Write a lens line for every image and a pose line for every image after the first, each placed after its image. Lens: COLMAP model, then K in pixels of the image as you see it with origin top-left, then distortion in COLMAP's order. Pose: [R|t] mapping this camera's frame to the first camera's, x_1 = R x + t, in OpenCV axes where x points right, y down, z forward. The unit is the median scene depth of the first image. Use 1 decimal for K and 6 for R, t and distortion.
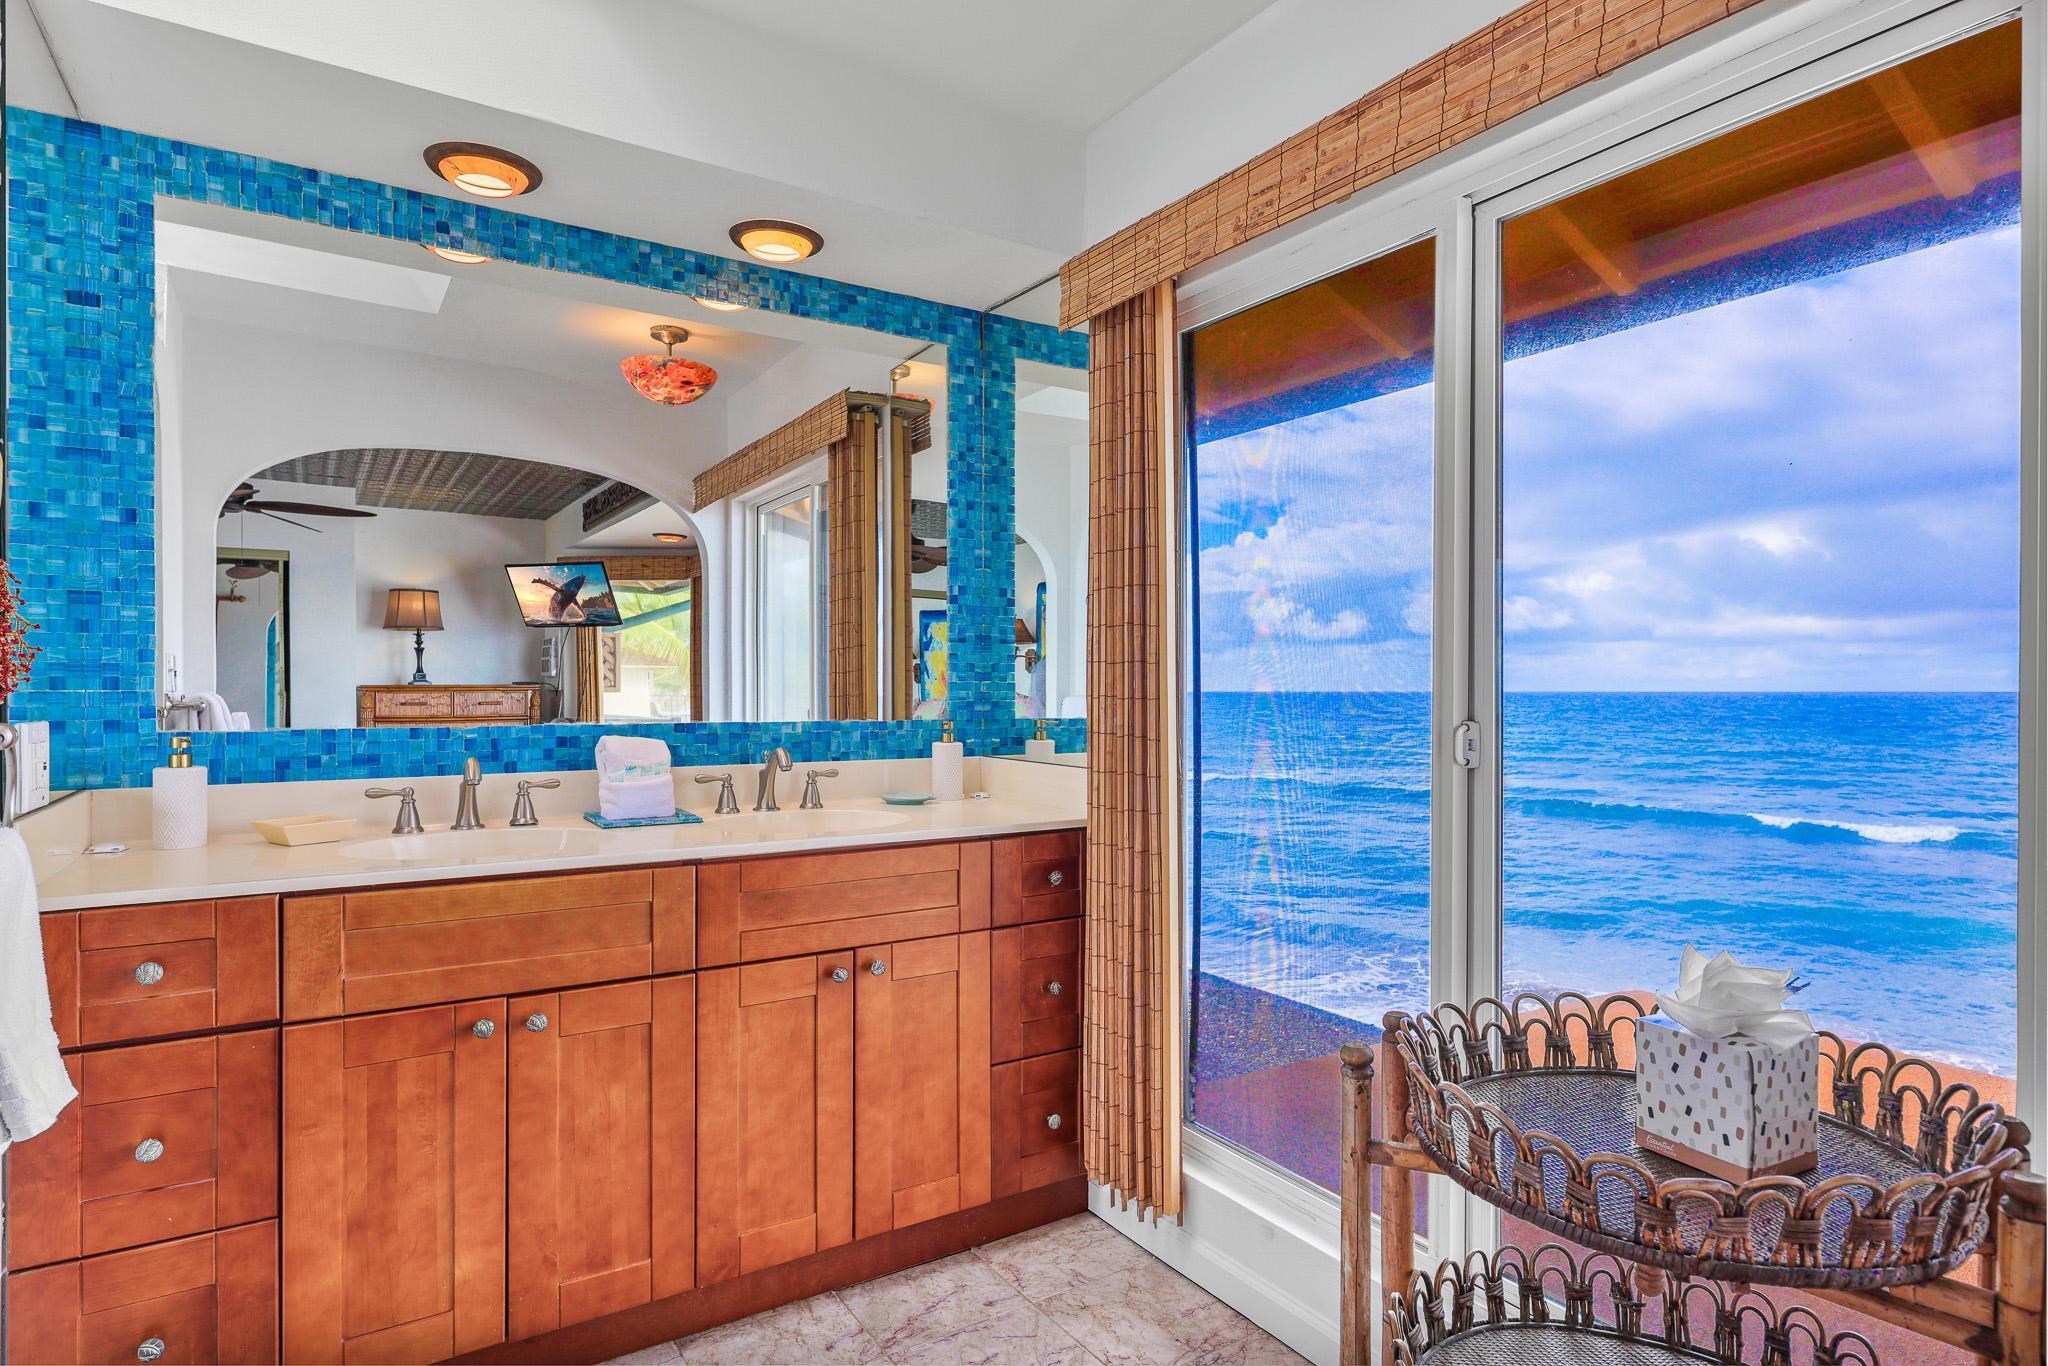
lens RADIAL K [[1111.6, 0, 1025.9], [0, 1111.6, 690.5], [0, 0, 1]] dist [0.002148, -0.000195]
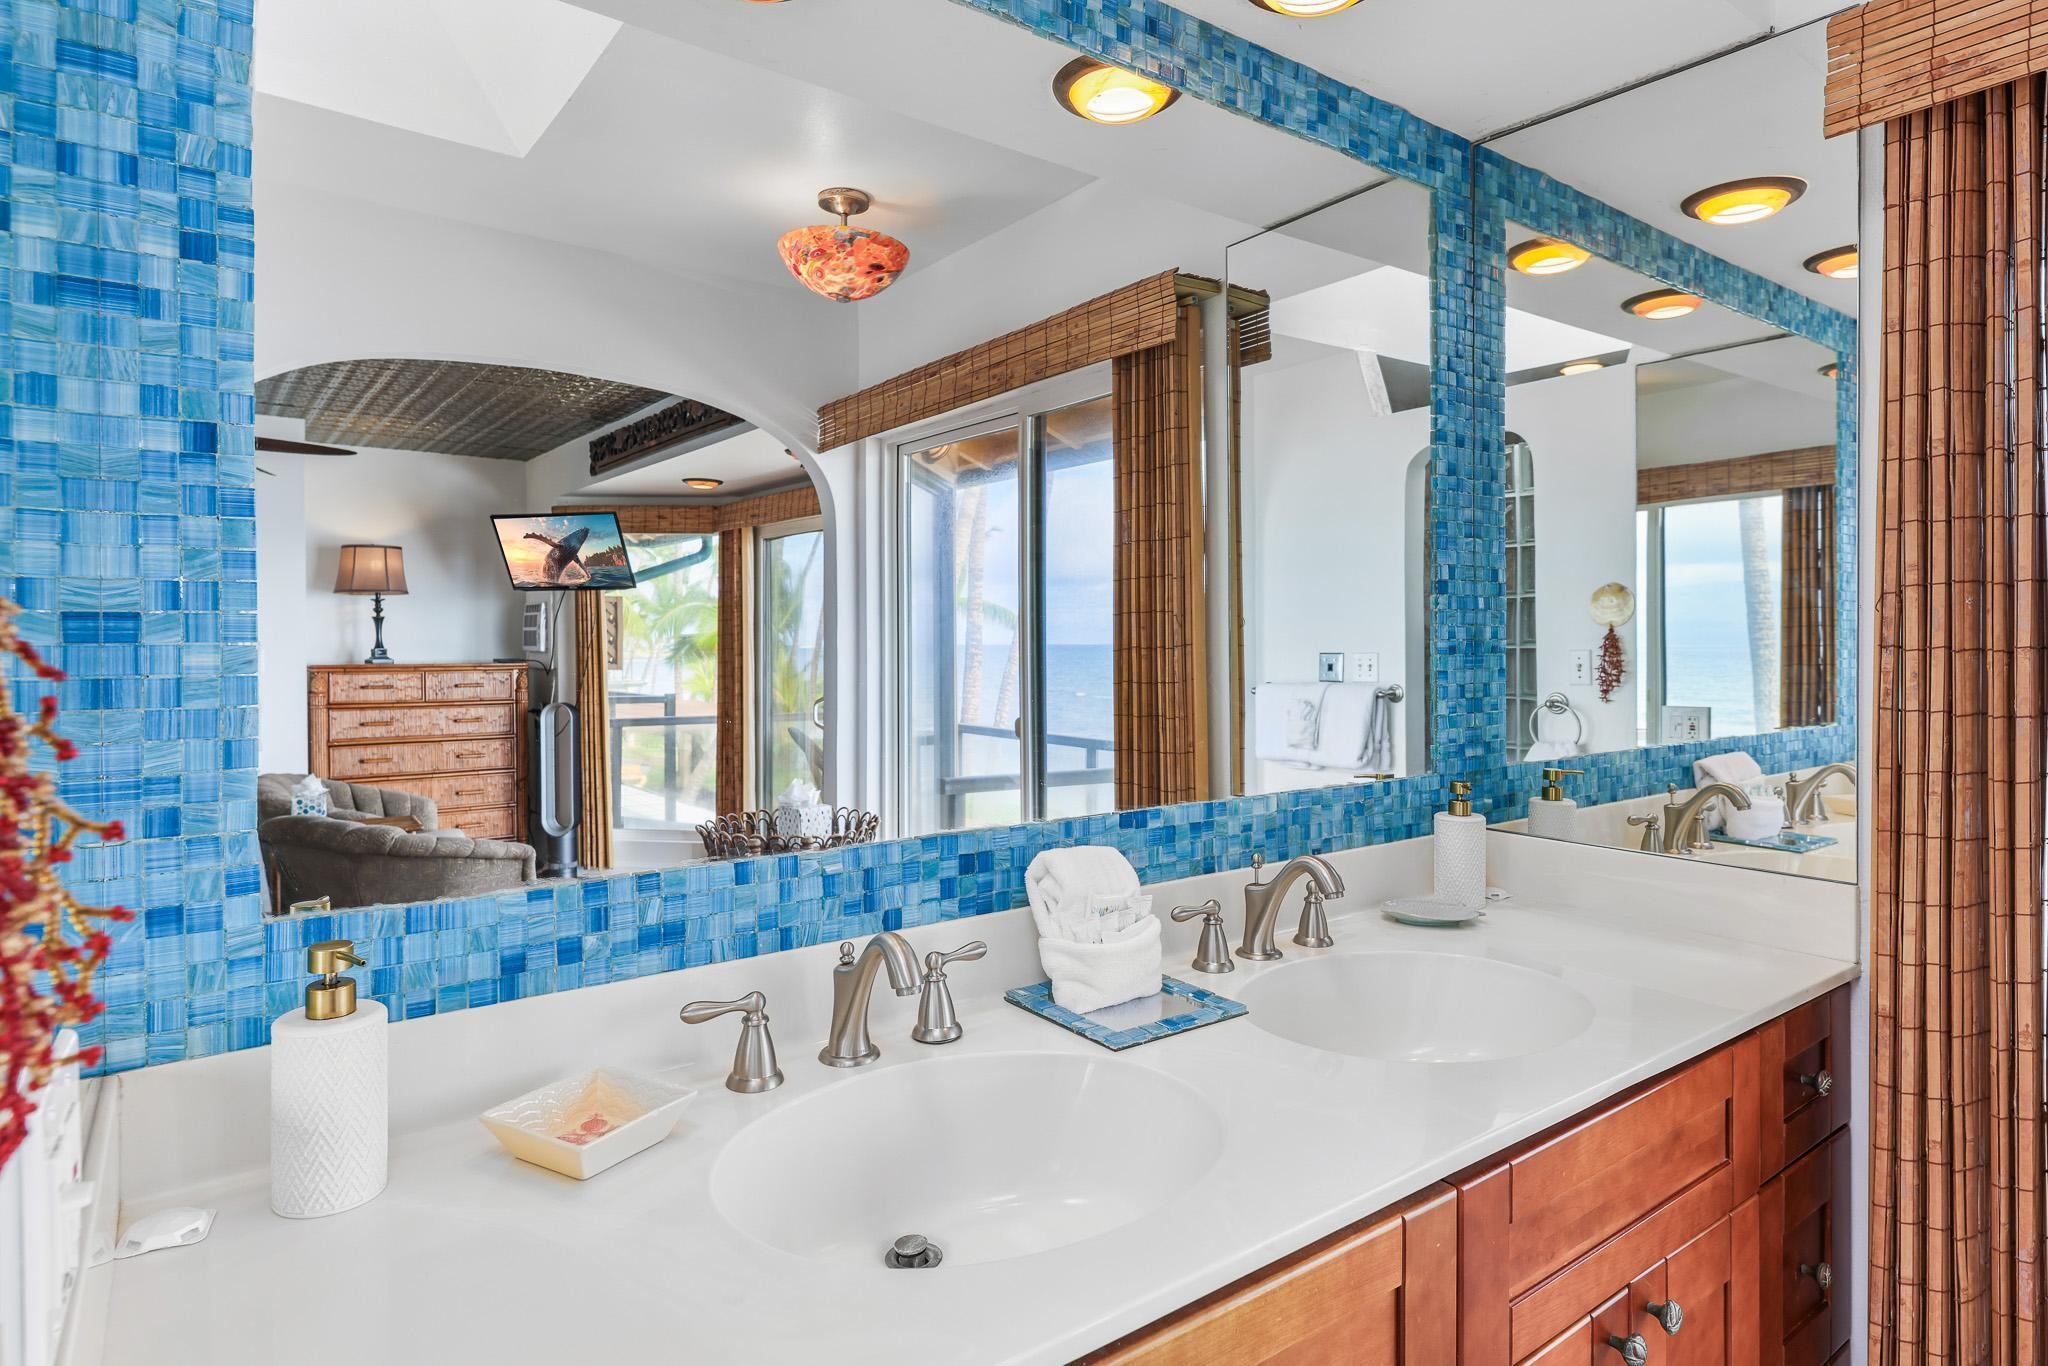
lens RADIAL K [[1137.9, 0, 1027.0], [0, 1137.9, 639.4], [0, 0, 1]] dist [-0.003493, -0.000359]
pose [[0.997425, -0.004191, 0.071592, -0.424956], [0.004229, 0.999991, -0.000375, -0.063113], [-0.071590, 0.000677, 0.997434, 0.438756]]
